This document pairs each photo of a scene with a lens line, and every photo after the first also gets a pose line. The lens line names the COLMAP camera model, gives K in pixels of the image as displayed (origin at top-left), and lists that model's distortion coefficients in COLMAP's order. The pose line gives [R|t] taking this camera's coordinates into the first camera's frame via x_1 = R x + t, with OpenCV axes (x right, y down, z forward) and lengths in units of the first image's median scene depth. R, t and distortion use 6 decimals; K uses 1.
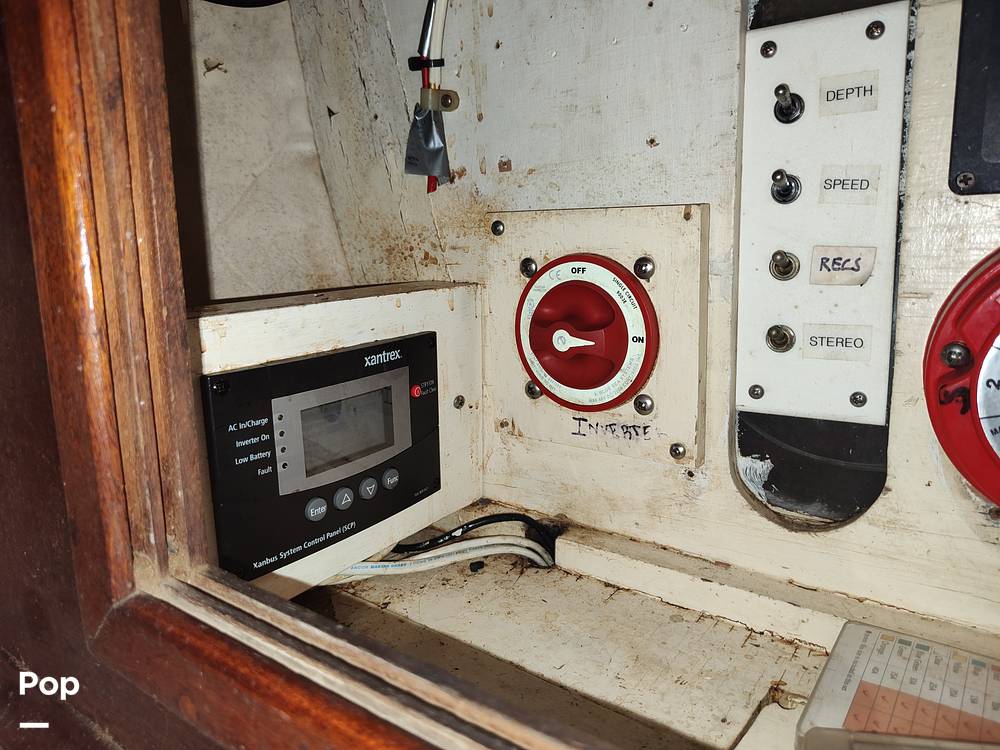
lens RADIAL K [[694.7, 0, 522.0], [0, 694.7, 382.4], [0, 0, 1]] dist [0.037485, -0.061991]
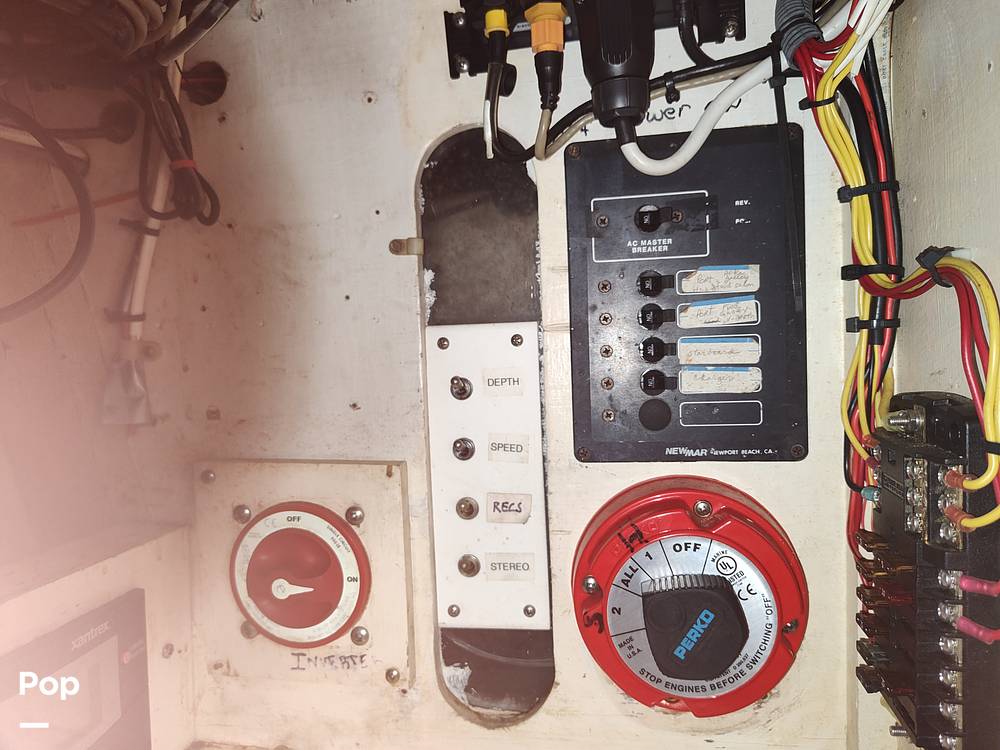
lens RADIAL K [[694.7, 0, 510.9], [0, 694.7, 364.9], [0, 0, 1]] dist [0.037485, -0.061991]
pose [[0.901823, -0.019873, 0.431649, -0.083417], [0.089304, 0.985947, -0.141184, -0.221697], [-0.422778, 0.165871, 0.890924, -0.180011]]
